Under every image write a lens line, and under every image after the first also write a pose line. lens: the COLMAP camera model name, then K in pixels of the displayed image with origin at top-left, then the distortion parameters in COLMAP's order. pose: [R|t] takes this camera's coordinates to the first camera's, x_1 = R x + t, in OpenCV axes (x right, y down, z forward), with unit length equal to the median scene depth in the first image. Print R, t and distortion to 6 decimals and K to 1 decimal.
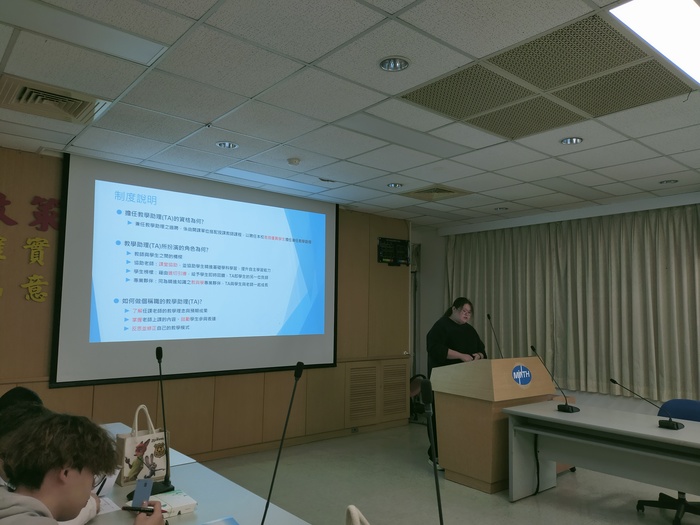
lens RADIAL K [[522.8, 0, 345.5], [0, 522.8, 268.3], [0, 0, 1]] dist [0.040824, -0.054870]
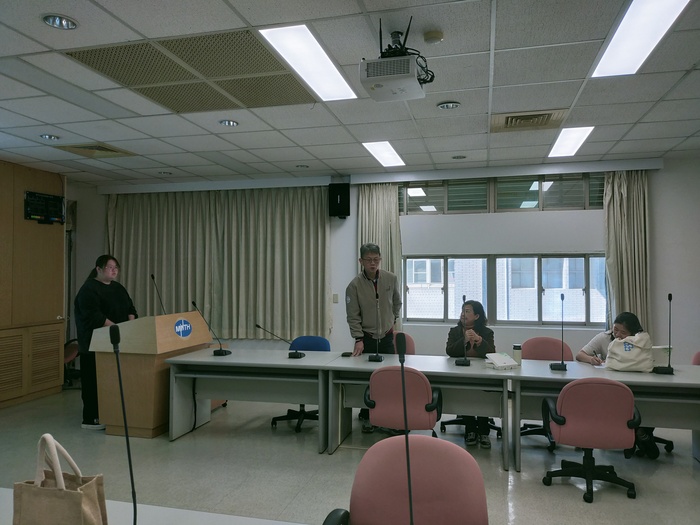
lens RADIAL K [[522.8, 0, 352.9], [0, 522.8, 262.4], [0, 0, 1]] dist [0.040824, -0.054870]
pose [[0.803002, -0.004152, 0.595962, -0.032826], [-0.034148, 0.998012, 0.052964, -0.006038], [-0.594997, -0.062882, 0.801264, -0.083486]]
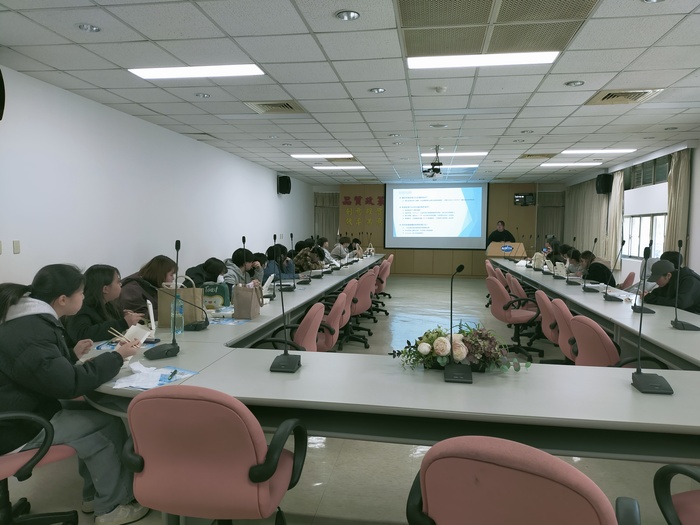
lens RADIAL K [[522.8, 0, 349.4], [0, 522.8, 262.6], [0, 0, 1]] dist [0.040824, -0.054870]
pose [[0.650623, 0.038304, -0.758434, 1.794365], [0.065593, 0.992160, 0.106378, -0.071953], [0.756563, -0.118960, 0.643009, -1.341984]]
